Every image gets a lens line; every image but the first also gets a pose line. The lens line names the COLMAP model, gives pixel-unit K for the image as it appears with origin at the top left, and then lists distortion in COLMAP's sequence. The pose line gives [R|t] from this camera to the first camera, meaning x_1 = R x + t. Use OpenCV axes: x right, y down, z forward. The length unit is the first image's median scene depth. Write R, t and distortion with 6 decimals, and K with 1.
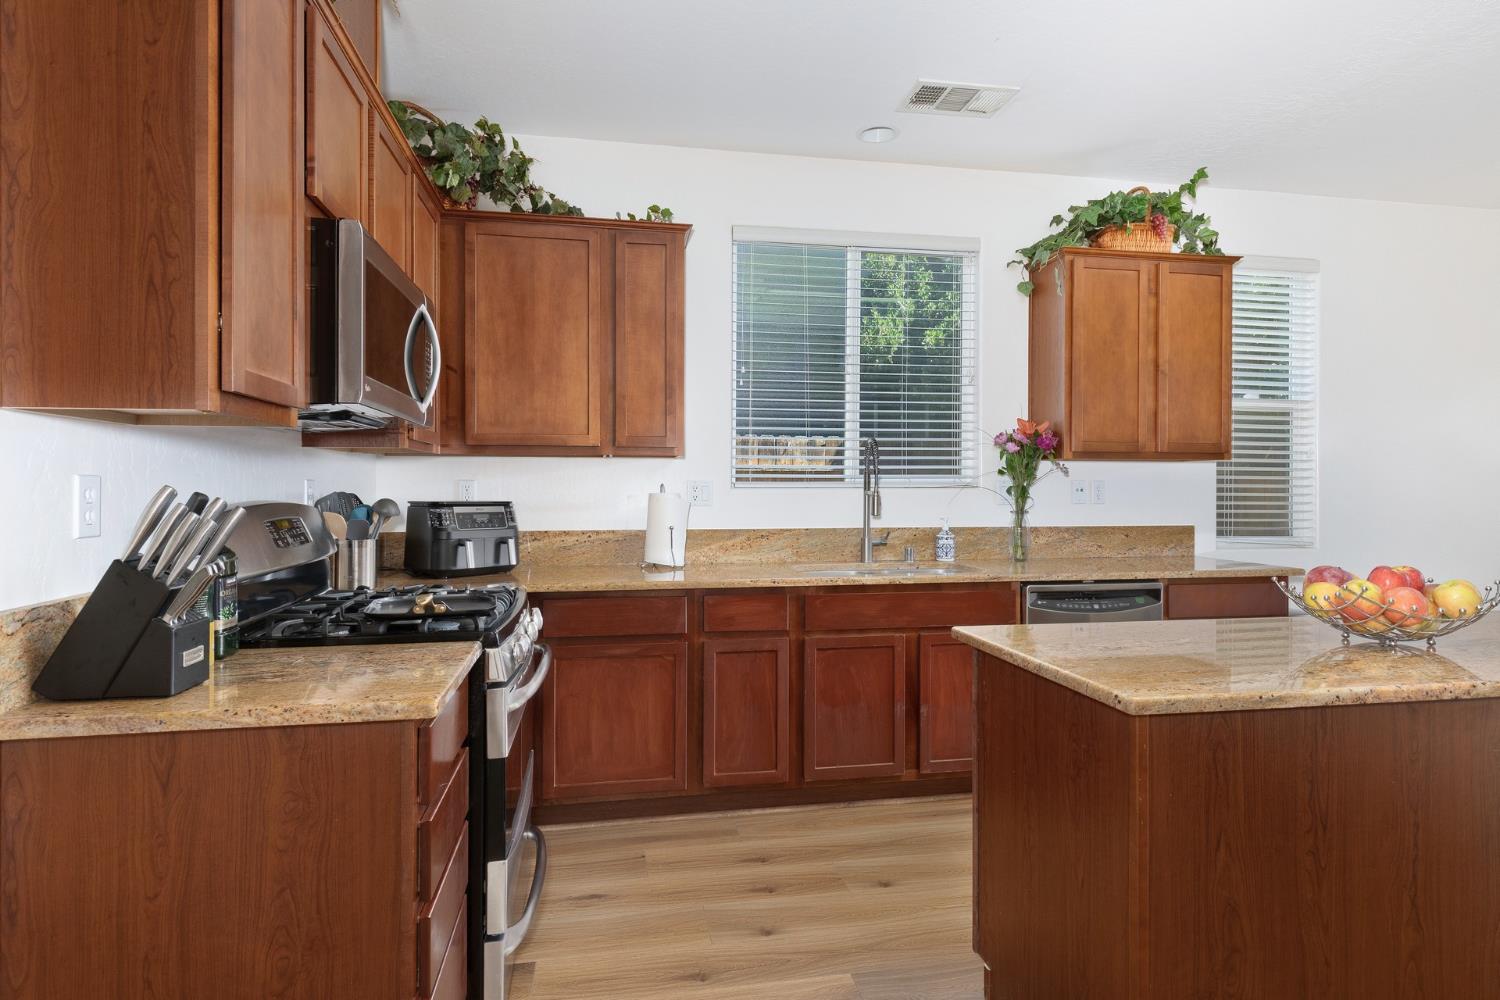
lens RADIAL K [[784.7, 0, 724.8], [0, 784.7, 485.8], [0, 0, 1]] dist [0.000215, -0.000722]
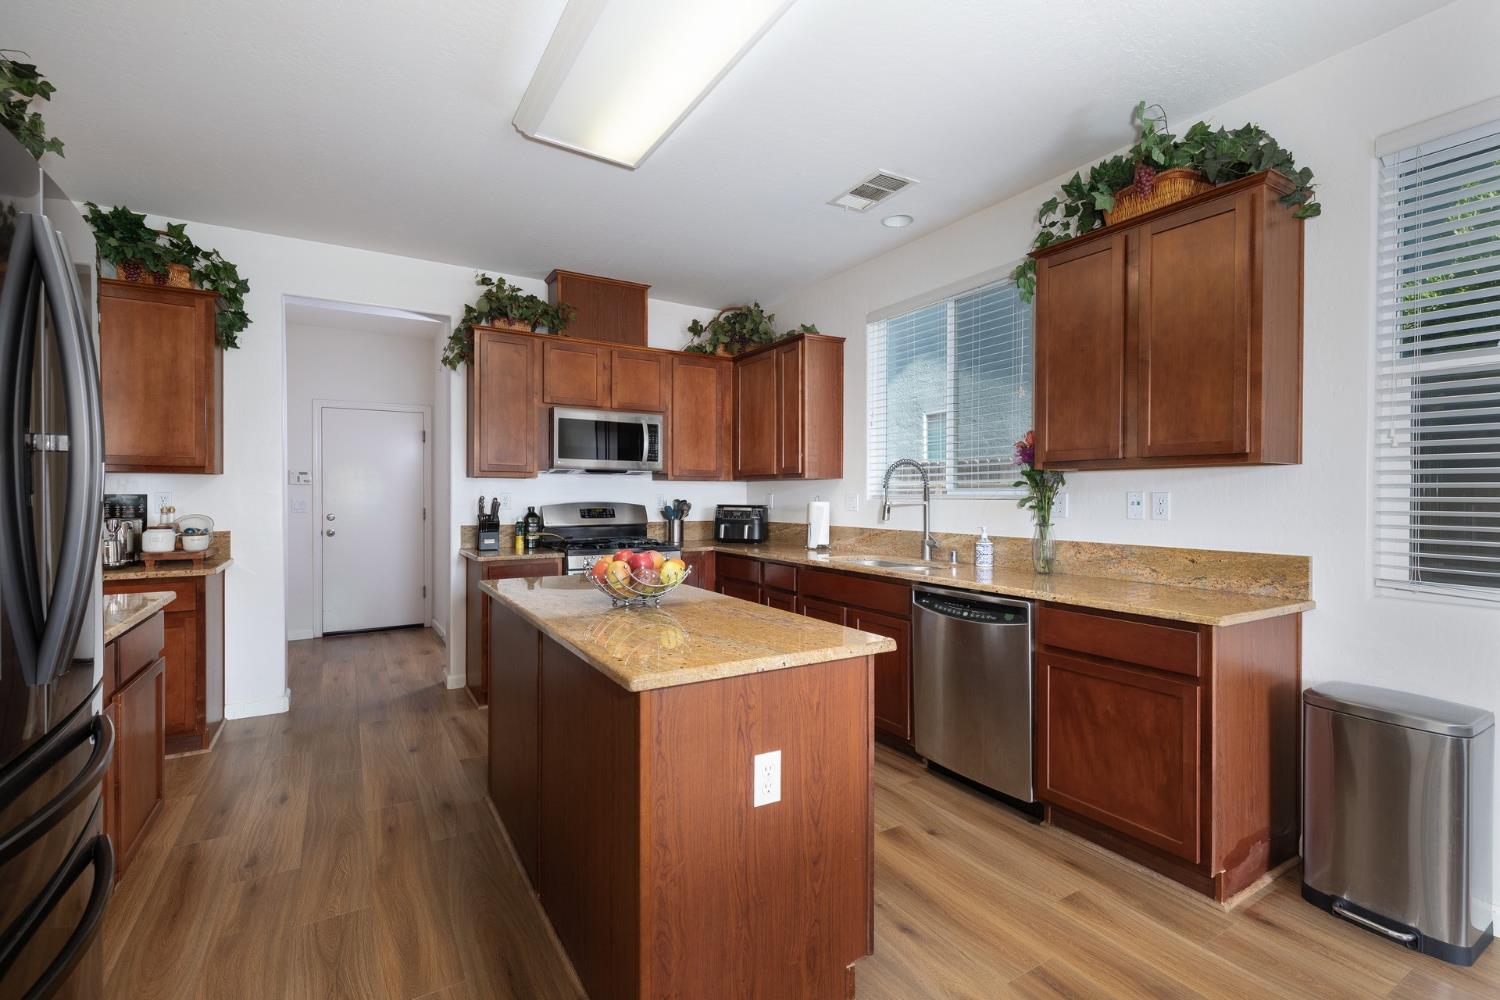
lens RADIAL K [[669.3, 0, 756.9], [0, 669.3, 495.3], [0, 0, 1]] dist [0.001997, -0.000887]
pose [[0.380719, 0.000046, -0.924691, 1.062920], [-0.000707, 1.000000, -0.000242, -0.002820], [0.924691, 0.000746, 0.380719, 0.362869]]
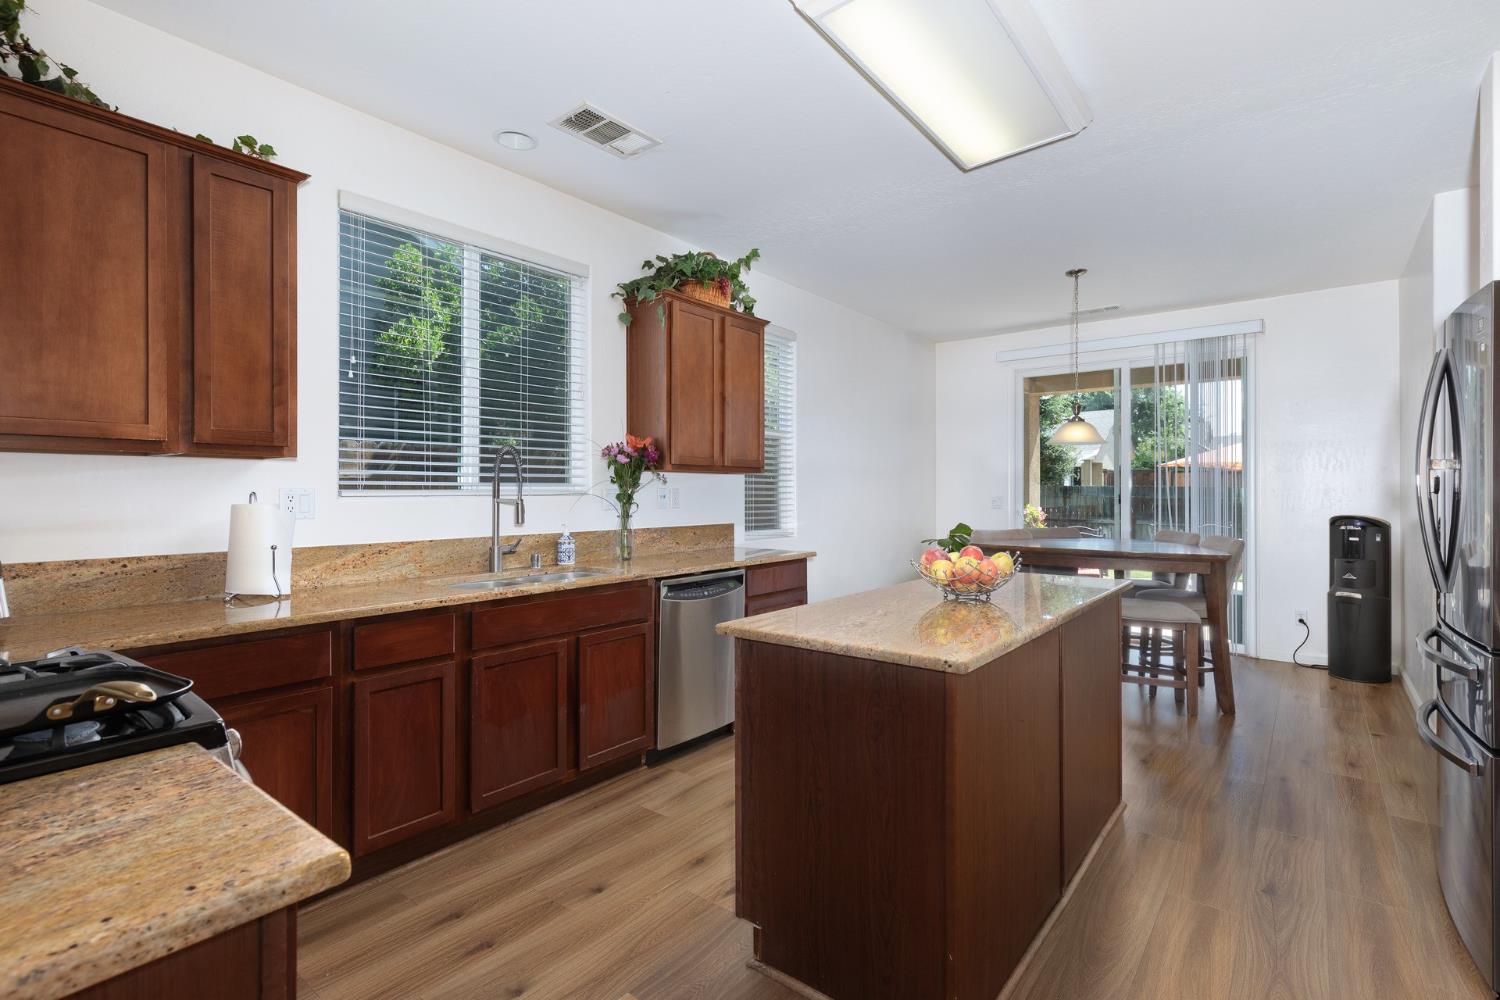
lens RADIAL K [[704.9, 0, 753.4], [0, 704.9, 489.3], [0, 0, 1]] dist [0.002945, -0.000553]
pose [[0.740384, 0.000657, 0.672184, -0.175996], [0.001953, 0.999993, -0.003128, -0.002047], [-0.672181, 0.003629, 0.740378, 0.131905]]
